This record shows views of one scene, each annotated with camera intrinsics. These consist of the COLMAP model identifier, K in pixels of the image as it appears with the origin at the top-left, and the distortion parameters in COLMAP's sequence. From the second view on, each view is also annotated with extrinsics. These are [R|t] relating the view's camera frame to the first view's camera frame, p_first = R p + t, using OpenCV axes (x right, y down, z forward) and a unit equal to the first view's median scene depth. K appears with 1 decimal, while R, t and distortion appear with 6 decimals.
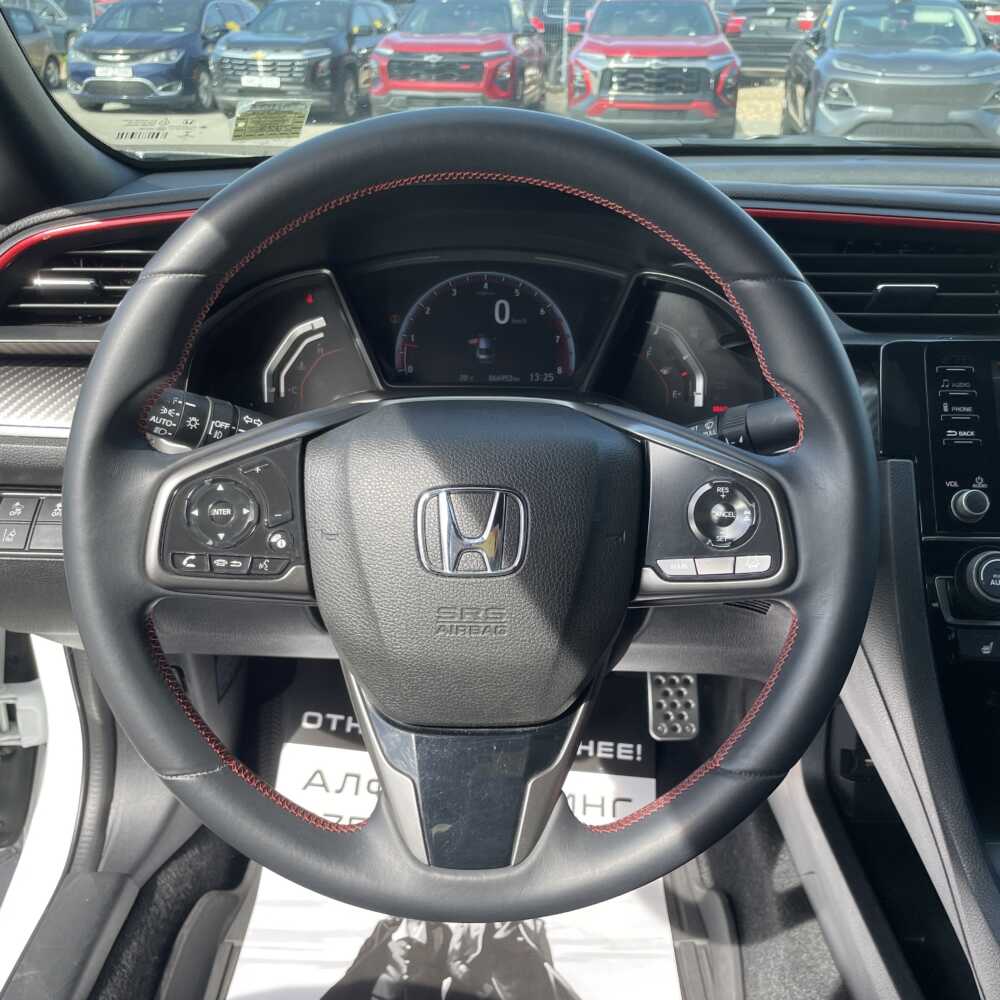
lens RADIAL K [[1012.6, 0, 500.0], [0, 1012.6, 500.0], [0, 0, 1]] dist [0.088576, -0.123826]
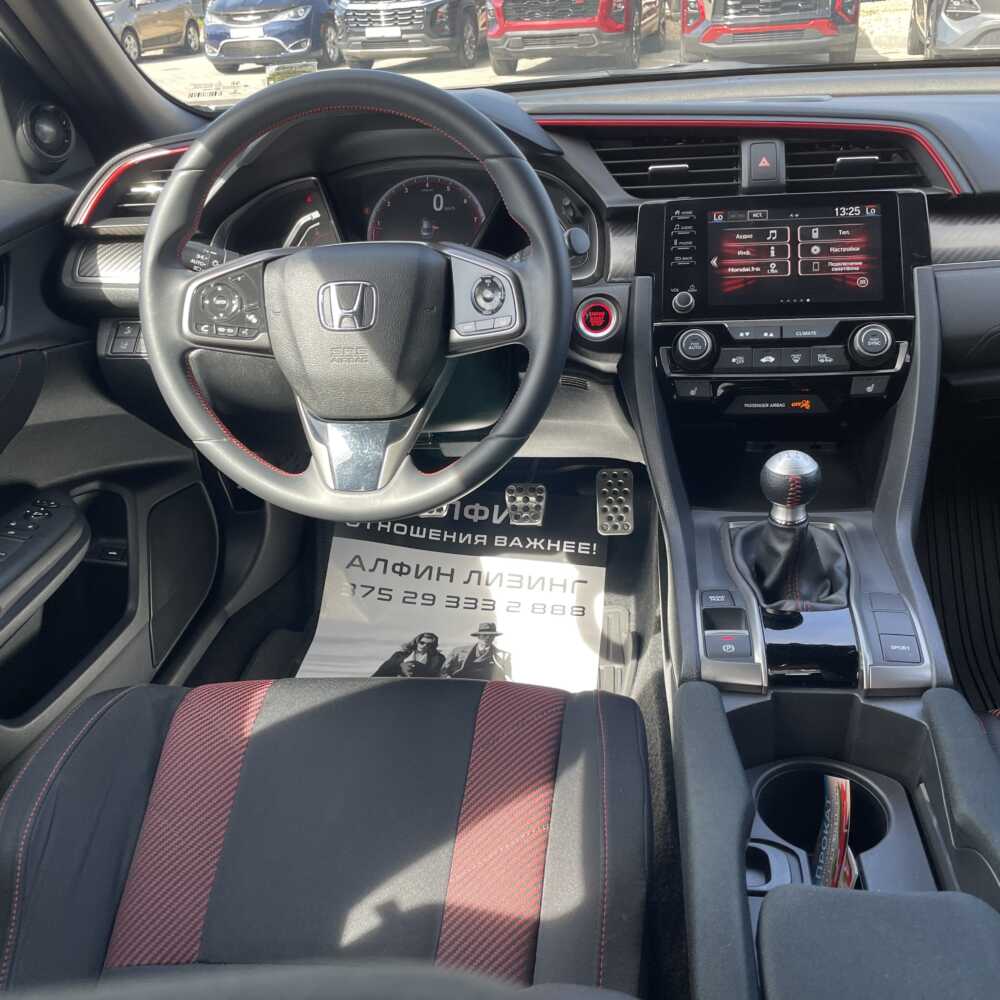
lens RADIAL K [[986.9, 0, 492.4], [0, 986.9, 517.0], [0, 0, 1]] dist [0.051152, -0.037547]
pose [[0.990765, -0.005032, -0.135495, 0.188501], [0.015369, 0.997038, 0.075354, 0.112113], [0.134715, -0.076741, 0.987908, -0.307695]]
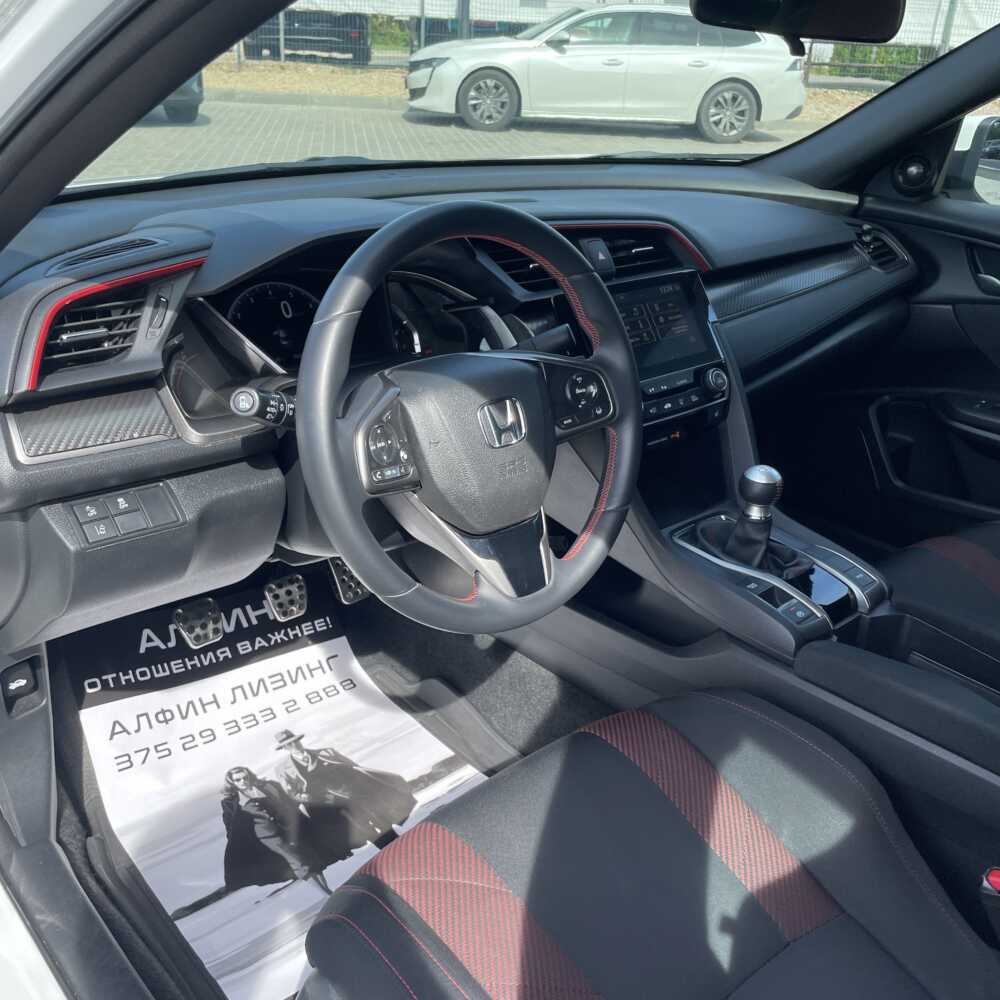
lens RADIAL K [[999.4, 0, 500.0], [0, 999.4, 500.0], [0, 0, 1]] dist [0.045078, -0.115313]
pose [[0.745374, -0.259181, 0.614201, -0.488027], [0.227688, 0.964902, 0.130856, -0.030403], [-0.626559, 0.042309, 0.778224, -0.183233]]
